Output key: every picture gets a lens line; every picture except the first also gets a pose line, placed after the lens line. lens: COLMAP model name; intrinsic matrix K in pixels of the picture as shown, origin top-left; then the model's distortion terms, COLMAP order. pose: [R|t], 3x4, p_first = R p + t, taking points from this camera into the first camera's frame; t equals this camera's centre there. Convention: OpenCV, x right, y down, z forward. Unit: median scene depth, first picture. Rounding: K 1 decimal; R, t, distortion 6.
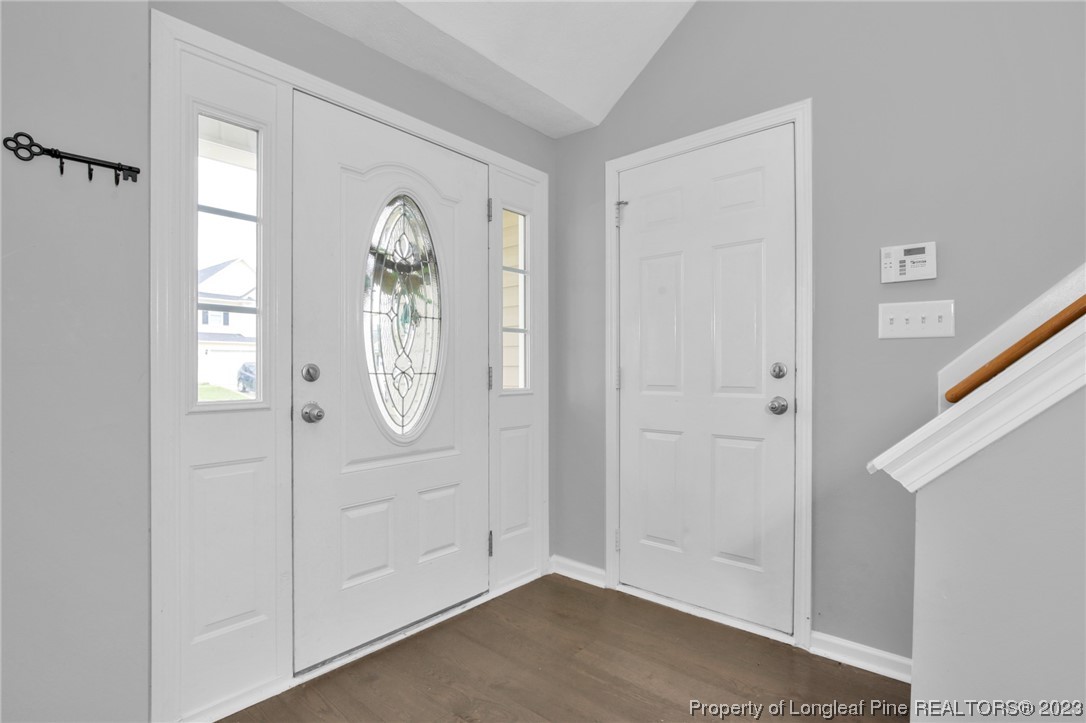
lens RADIAL K [[522.2, 0, 539.6], [0, 522.2, 367.8], [0, 0, 1]] dist [-0.027910, -0.000317]
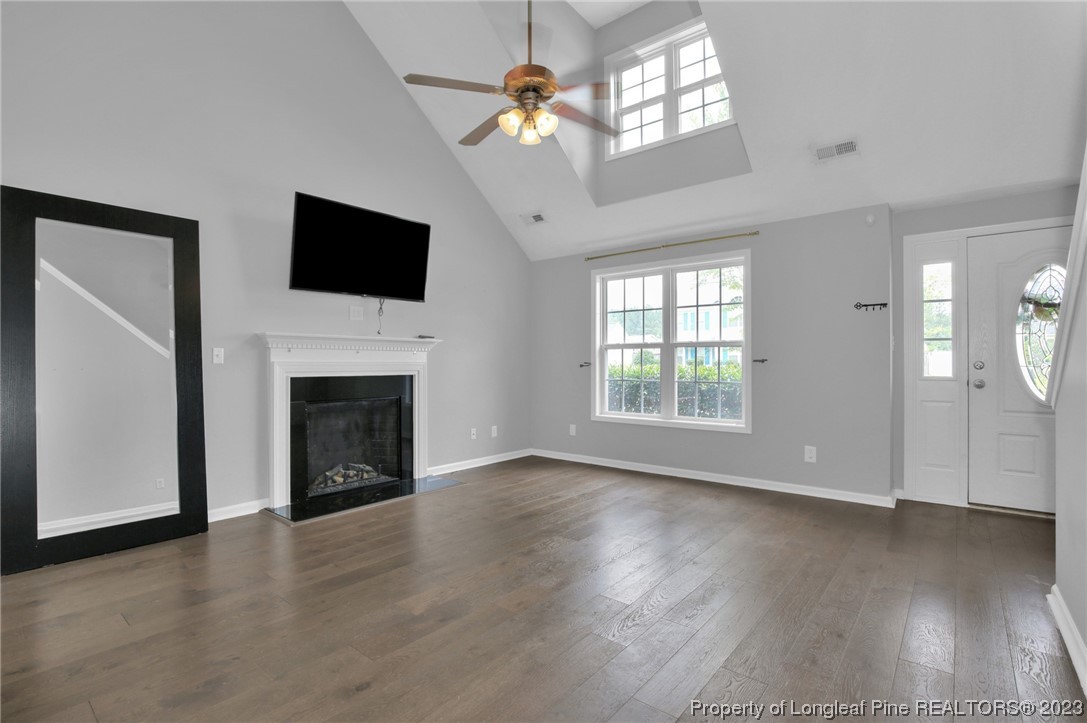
lens RADIAL K [[501.7, 0, 541.0], [0, 501.7, 364.5], [0, 0, 1]] dist [-0.027703, -0.000097]
pose [[0.026948, 0.002885, -0.999633, 1.360750], [-0.000711, 0.999996, 0.002867, 0.002103], [0.999637, 0.000633, 0.026950, -0.769506]]
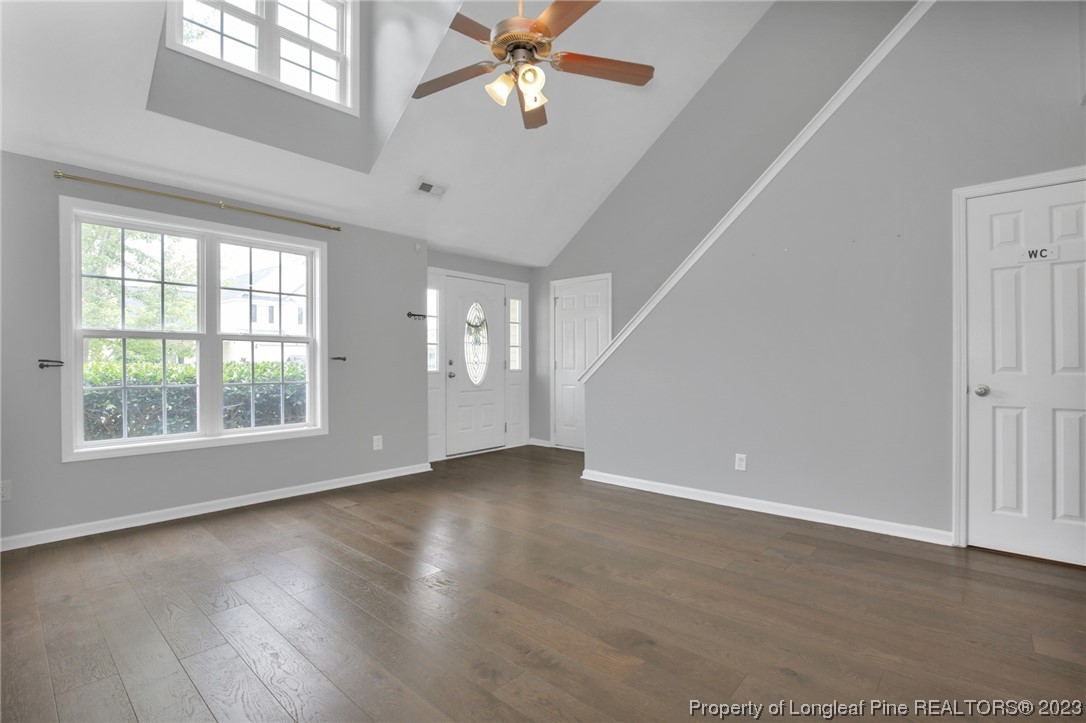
lens RADIAL K [[506.6, 0, 537.9], [0, 506.6, 359.7], [0, 0, 1]] dist [-0.036877, 0.010582]
pose [[0.999779, 0.002326, -0.020888, 0.148645], [-0.002375, 0.999995, -0.002312, -0.001131], [0.020883, 0.002361, 0.999779, -1.886249]]
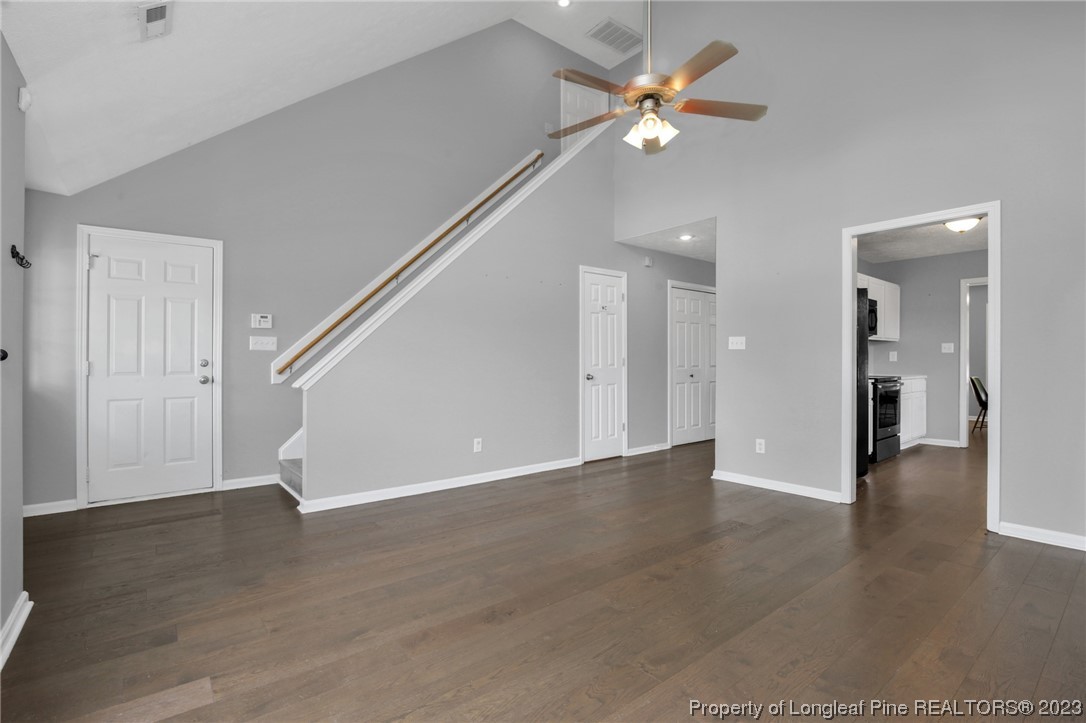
lens RADIAL K [[508.7, 0, 540.6], [0, 508.7, 367.6], [0, 0, 1]] dist [-0.024275, 0.000079]
pose [[0.182505, -0.010846, 0.983145, -1.295831], [-0.000418, 0.999938, 0.011109, -0.000350], [-0.983205, -0.002438, 0.182489, -0.714461]]
